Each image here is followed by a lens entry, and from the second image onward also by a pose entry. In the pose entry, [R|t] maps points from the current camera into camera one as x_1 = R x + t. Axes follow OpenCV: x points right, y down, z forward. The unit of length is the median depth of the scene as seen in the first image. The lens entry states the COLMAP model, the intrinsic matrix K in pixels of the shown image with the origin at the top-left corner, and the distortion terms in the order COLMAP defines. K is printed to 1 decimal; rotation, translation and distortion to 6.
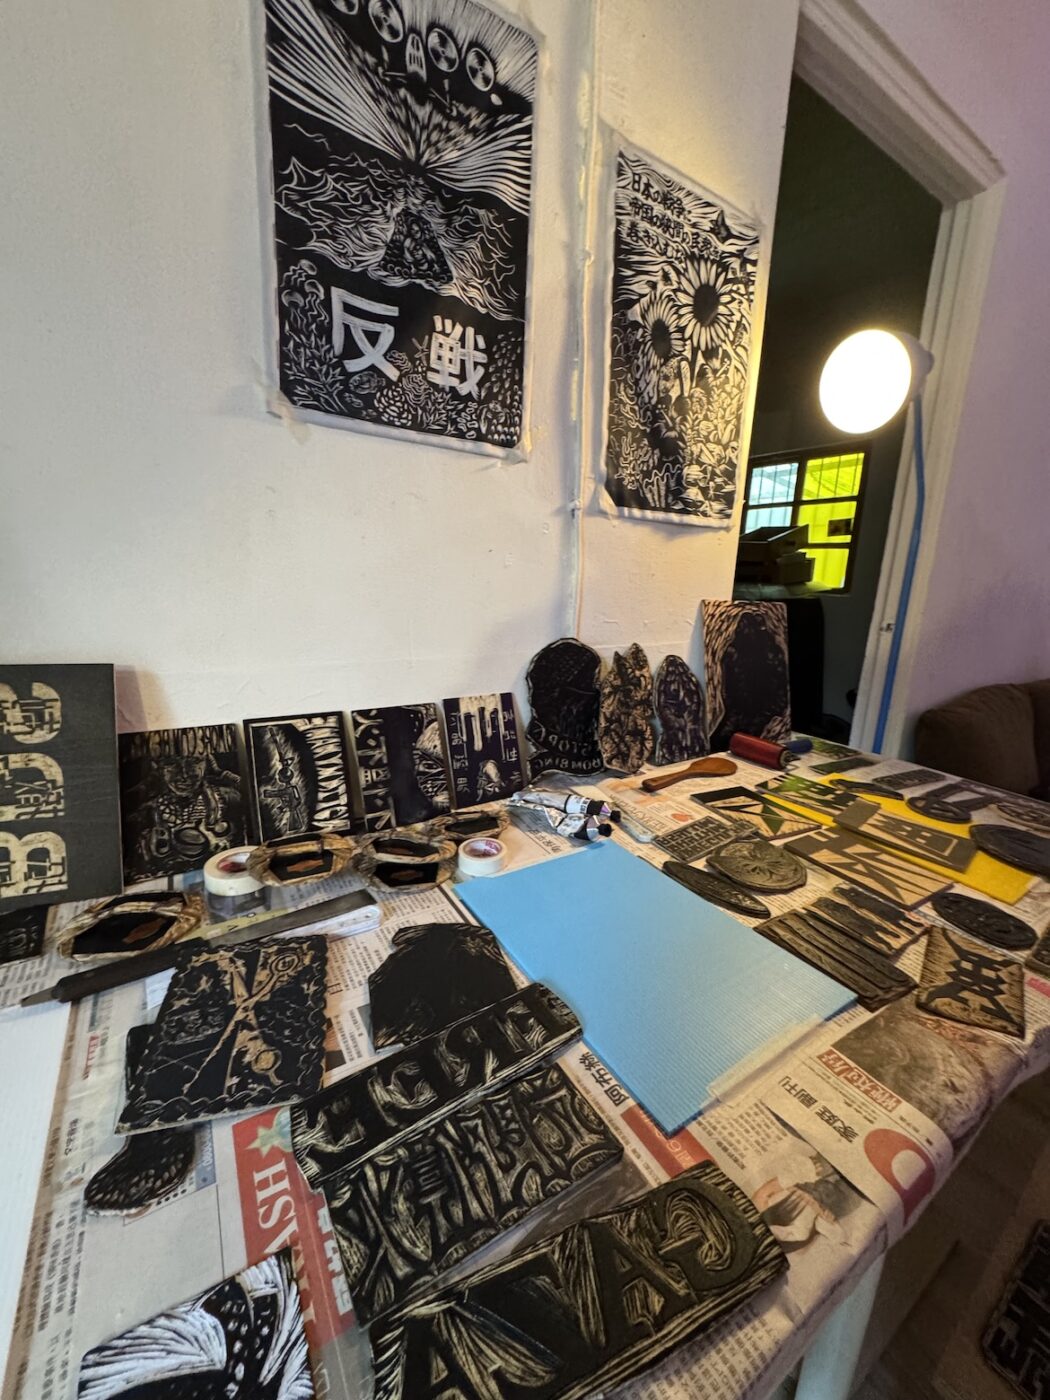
lens RADIAL K [[486.2, 0, 525.0], [0, 486.2, 700.0], [0, 0, 1]] dist [-0.008262, 0.000002]
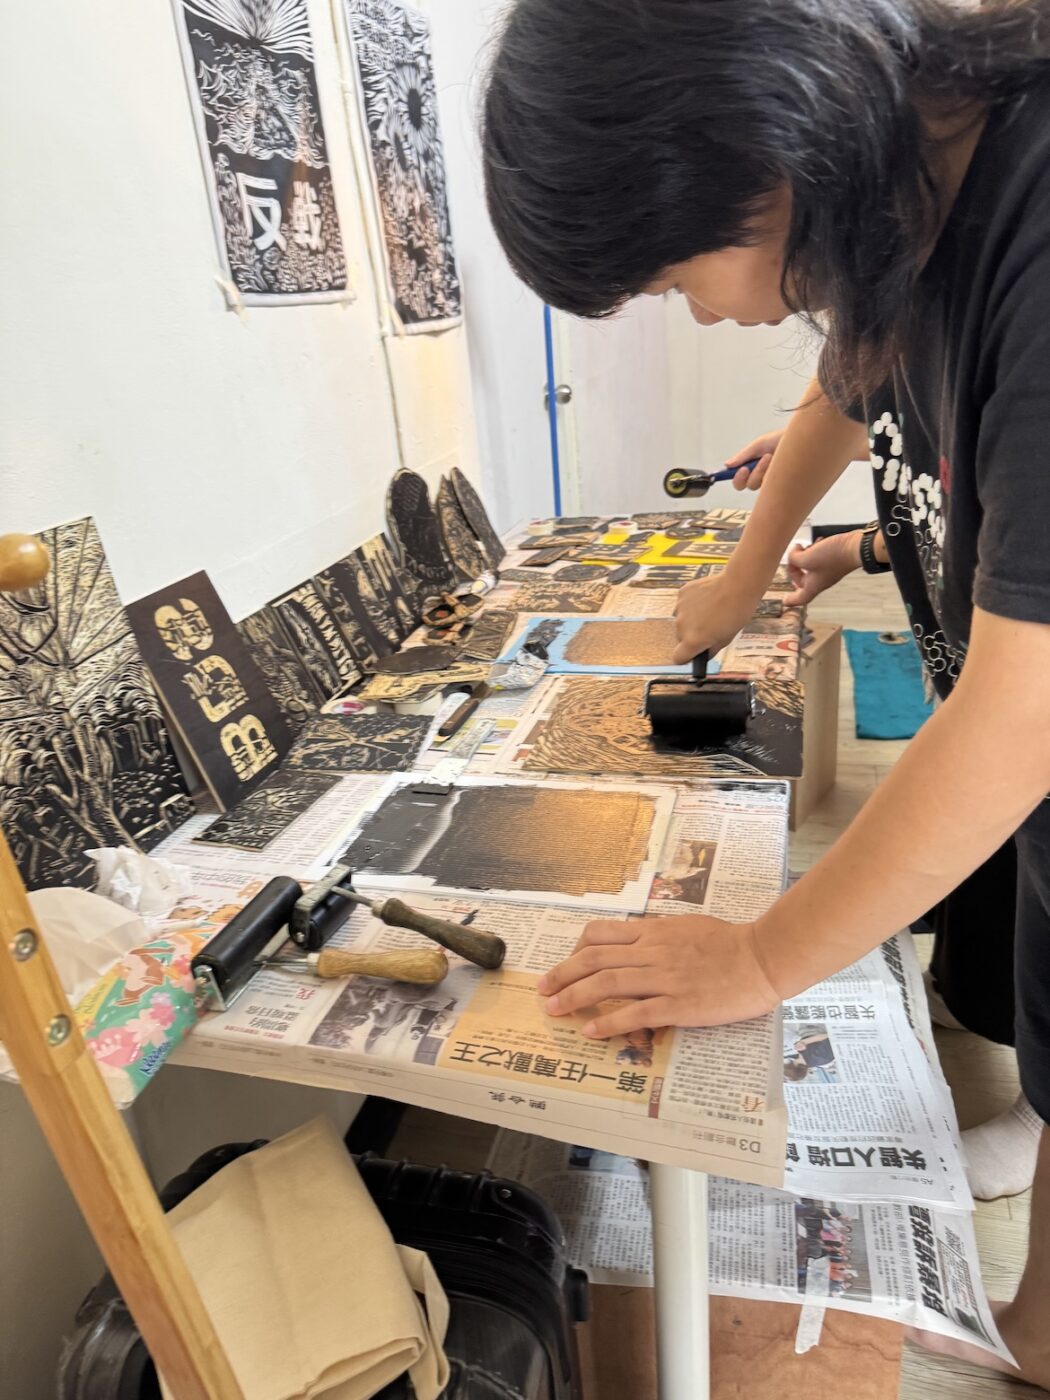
lens RADIAL K [[835.6, 0, 525.0], [0, 835.6, 700.0], [0, 0, 1]] dist [-0.000855, -0.001730]
pose [[0.738386, -0.382083, 0.555696, -1.207329], [0.289758, 0.923824, 0.250180, -0.053413], [-0.608955, -0.023713, 0.792850, -0.751313]]
